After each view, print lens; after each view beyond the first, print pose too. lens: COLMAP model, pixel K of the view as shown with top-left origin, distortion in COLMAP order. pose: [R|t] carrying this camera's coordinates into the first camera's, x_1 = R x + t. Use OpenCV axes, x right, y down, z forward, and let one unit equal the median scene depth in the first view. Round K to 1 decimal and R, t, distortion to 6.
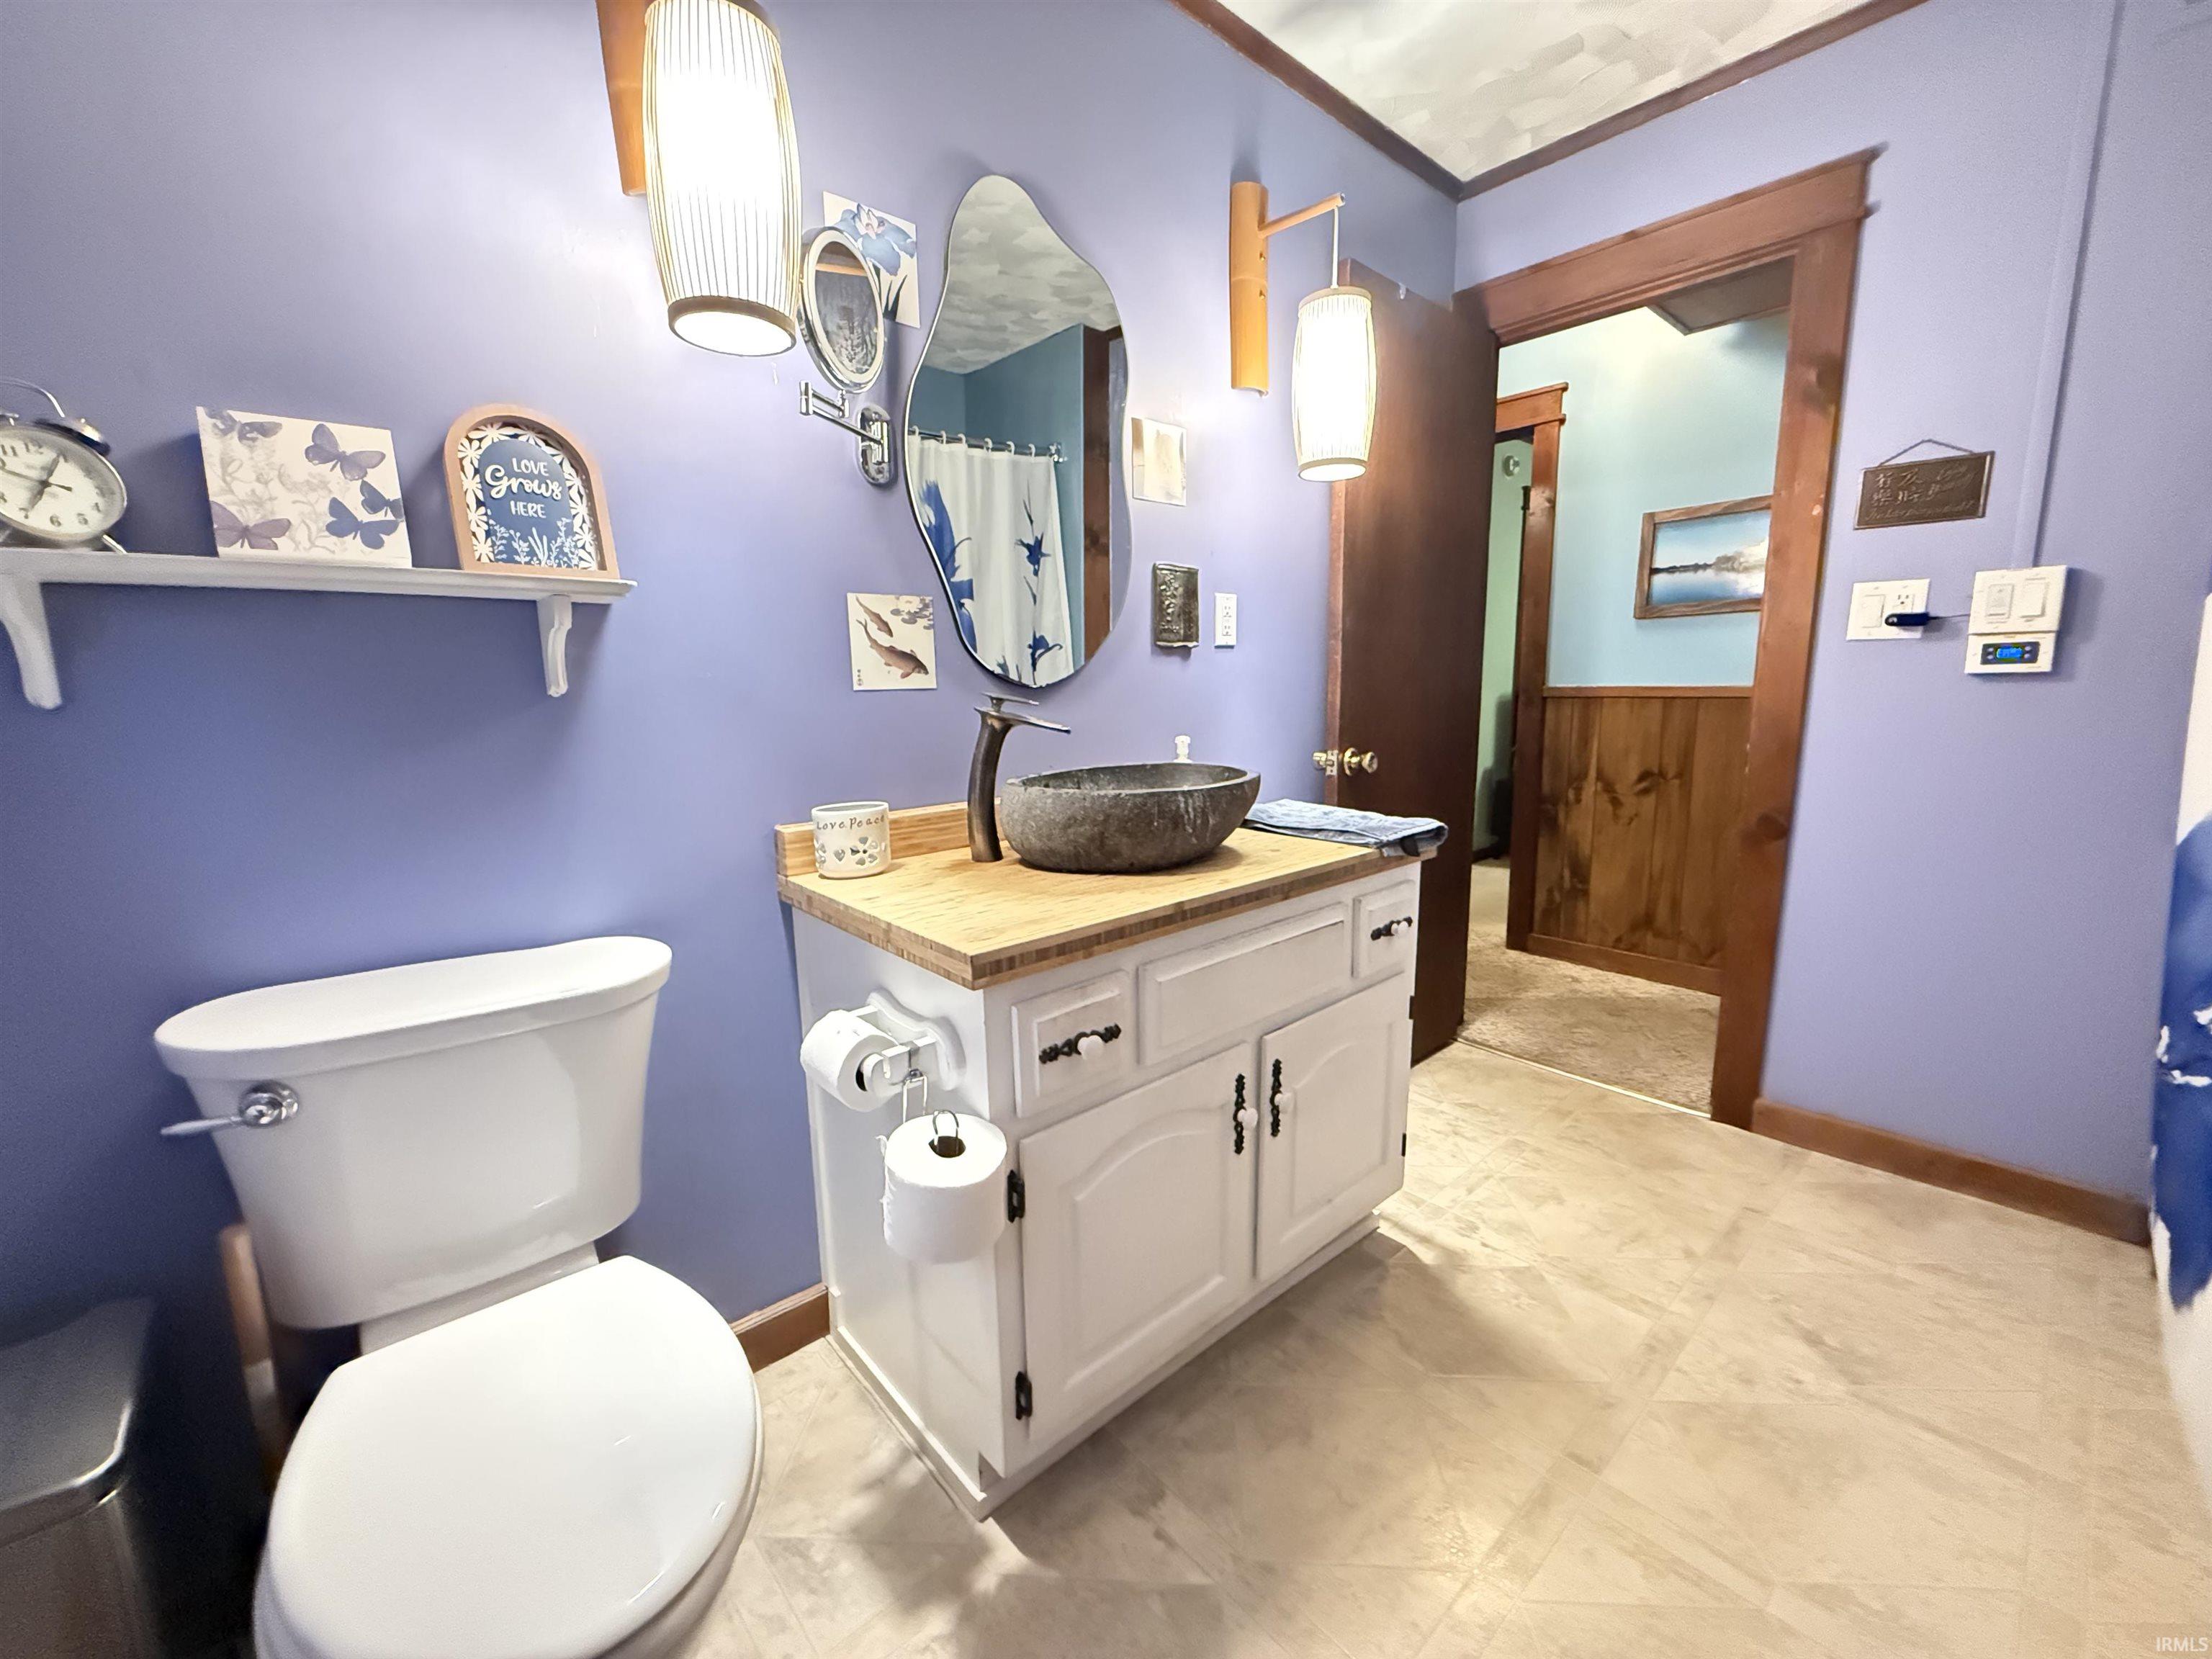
lens RADIAL K [[879.3, 0, 1099.1], [0, 879.3, 827.0], [0, 0, 1]] dist [-0.002735, -0.000026]
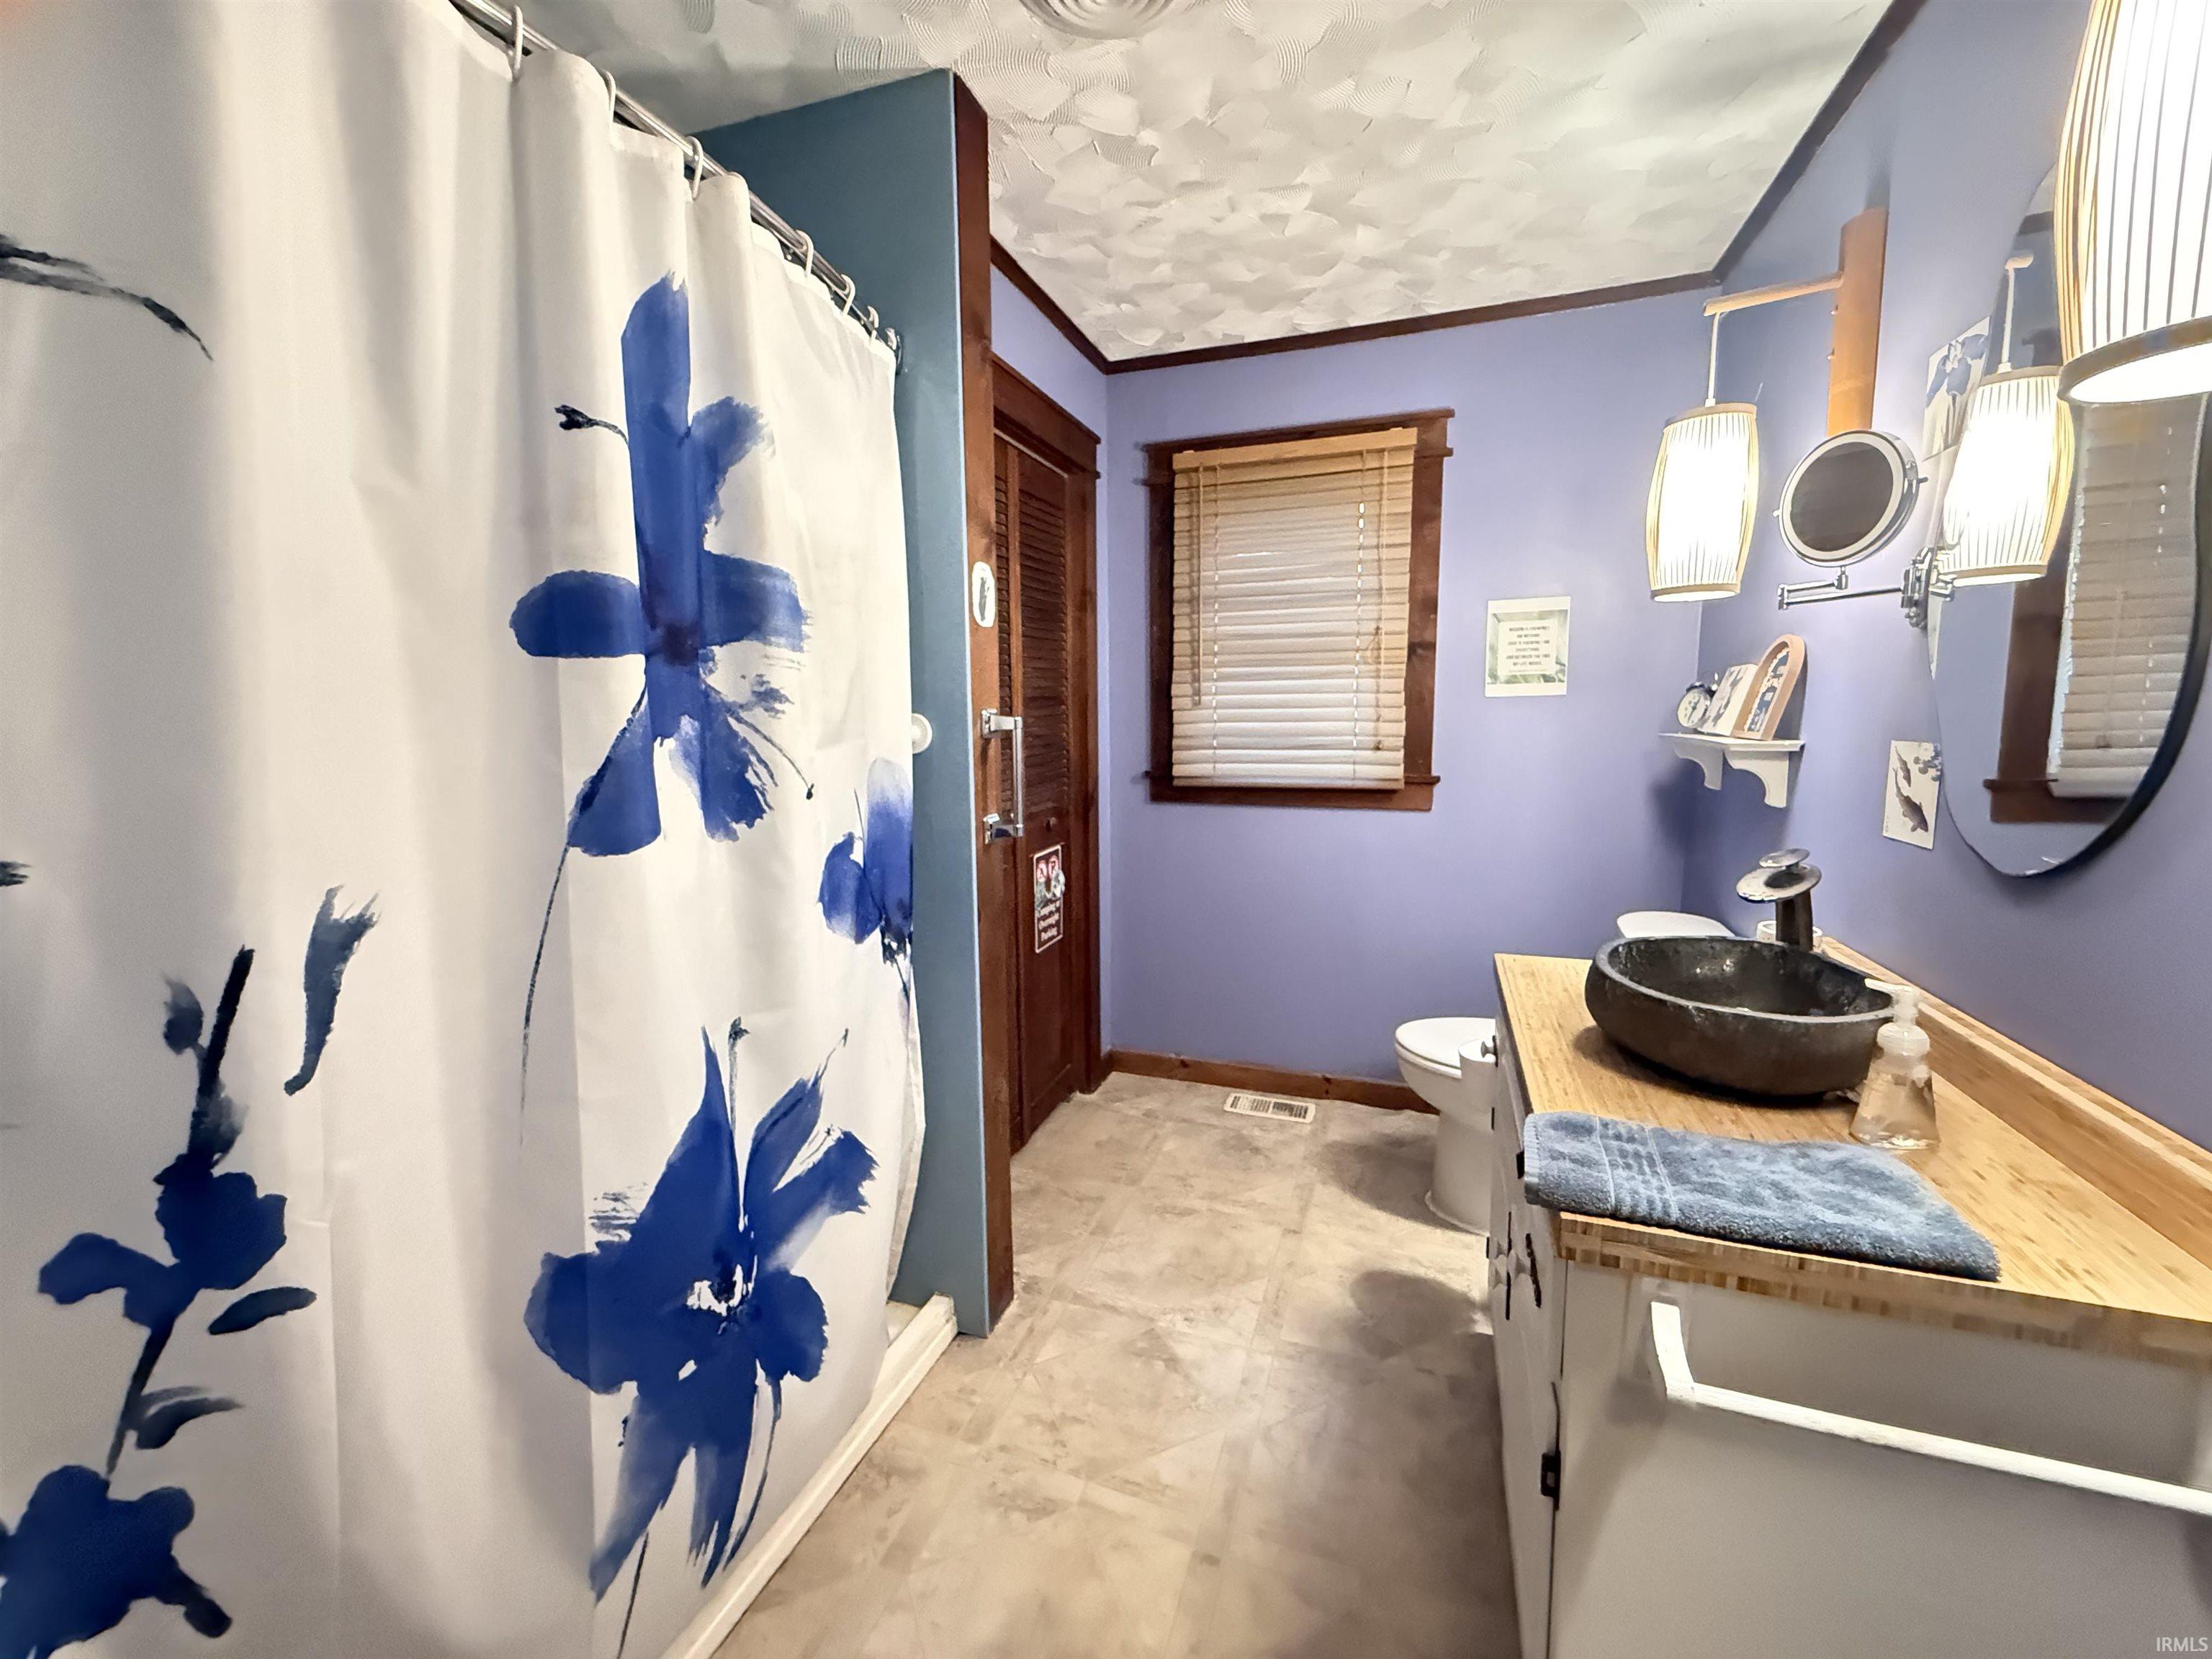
lens RADIAL K [[879.3, 0, 1107.5], [0, 879.3, 816.8], [0, 0, 1]] dist [-0.002735, -0.000026]
pose [[-0.878207, 0.083648, -0.470909, 0.936318], [-0.050677, 0.962771, 0.265526, -0.387633], [0.475588, 0.257051, -0.841273, 1.383844]]
